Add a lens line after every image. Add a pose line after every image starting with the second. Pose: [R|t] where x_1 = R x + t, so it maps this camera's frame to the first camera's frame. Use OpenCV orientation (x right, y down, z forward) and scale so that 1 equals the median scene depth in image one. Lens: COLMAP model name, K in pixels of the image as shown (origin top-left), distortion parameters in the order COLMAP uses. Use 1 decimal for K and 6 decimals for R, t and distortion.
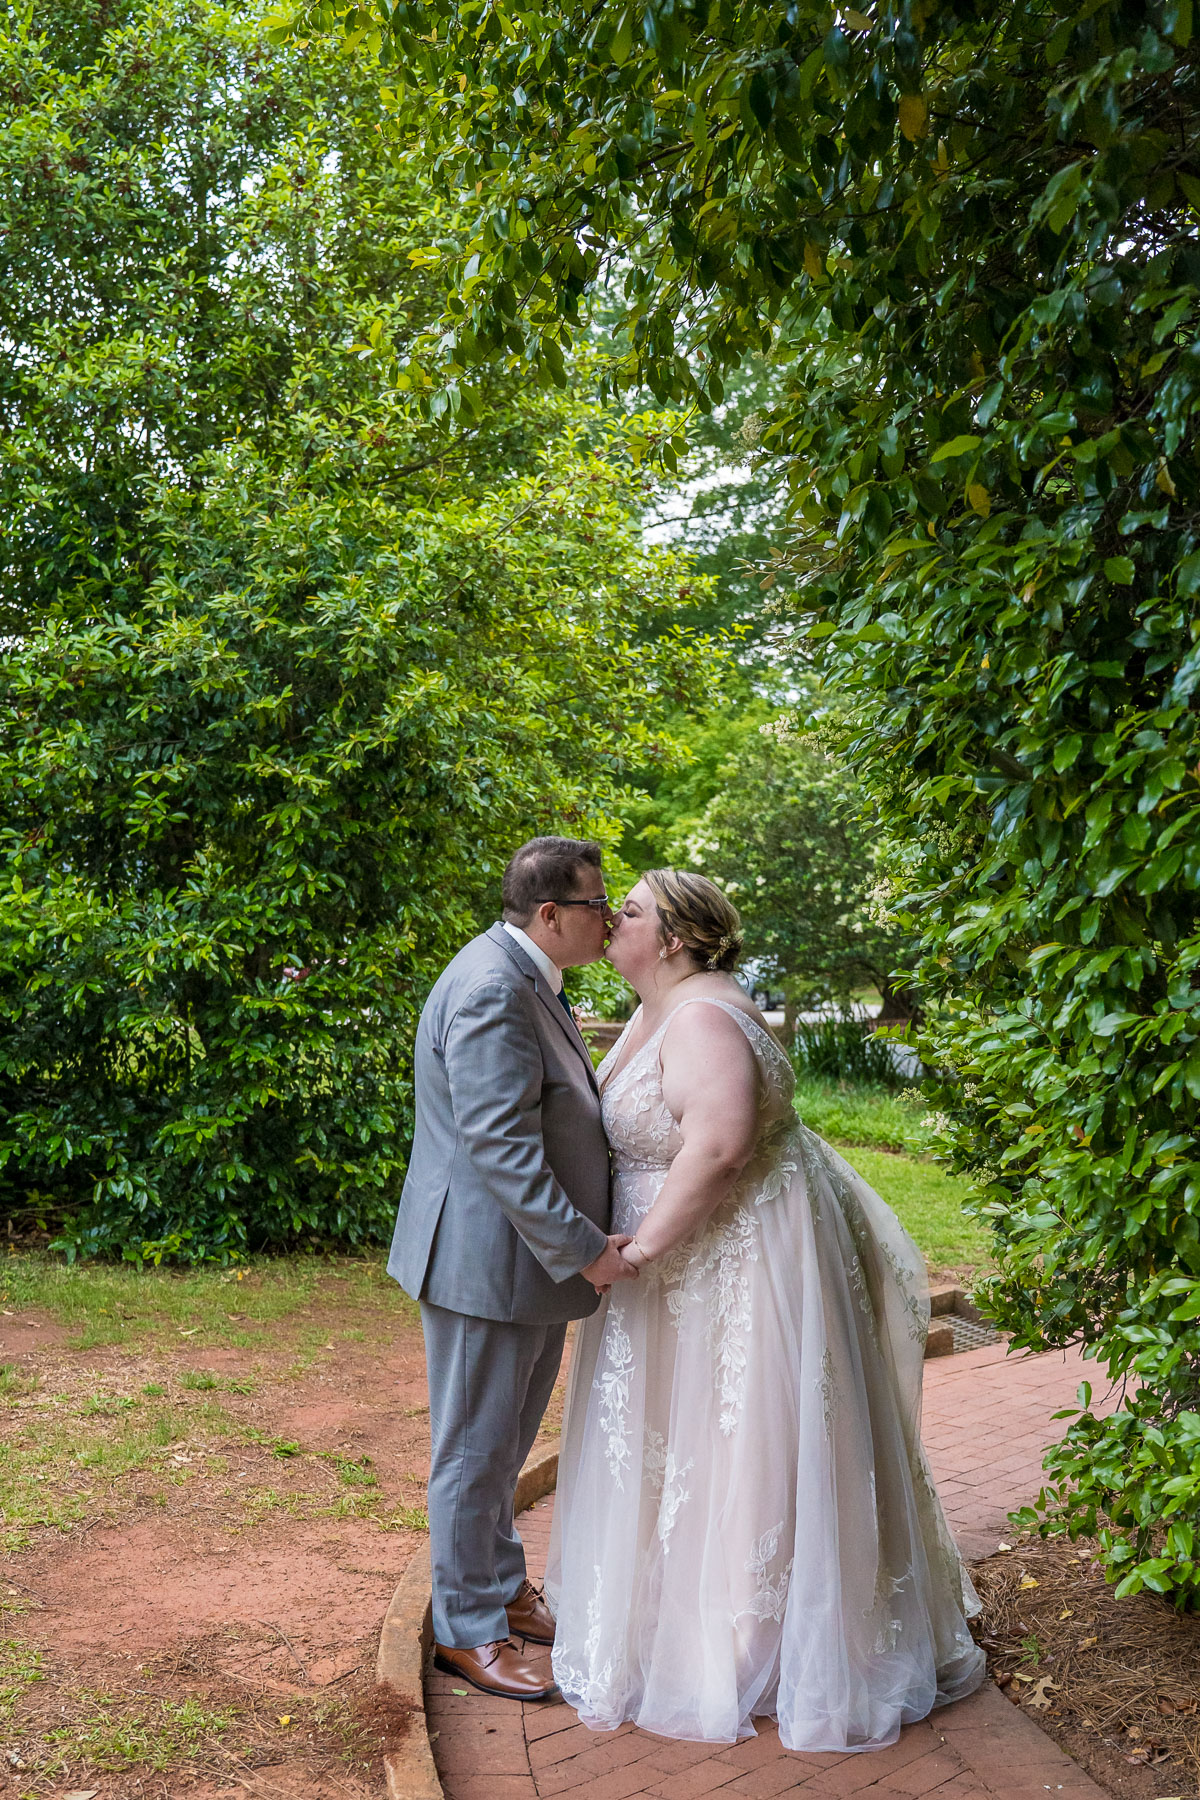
lens RADIAL K [[3810.1, 0, 587.3], [0, 3810.1, 893.1], [0, 0, 1]] dist [0.309276, 0.235662]
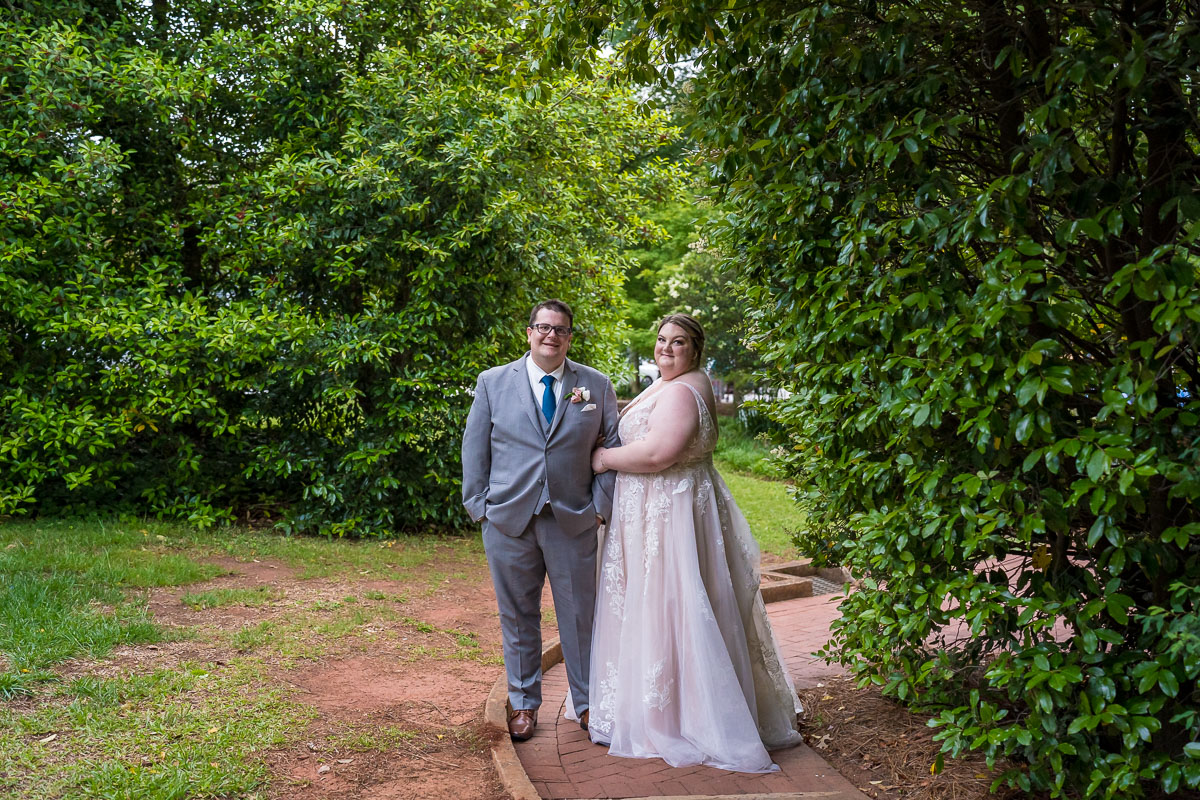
lens RADIAL K [[2540.1, 0, 600.0], [0, 2540.1, 400.0], [0, 0, 1]] dist [0.309276, 0.235662]
pose [[0.999856, 0.016953, -0.000811, 0.001318], [-0.016915, 0.999267, 0.034337, -0.003769], [0.001392, -0.034318, 0.999410, -0.132388]]
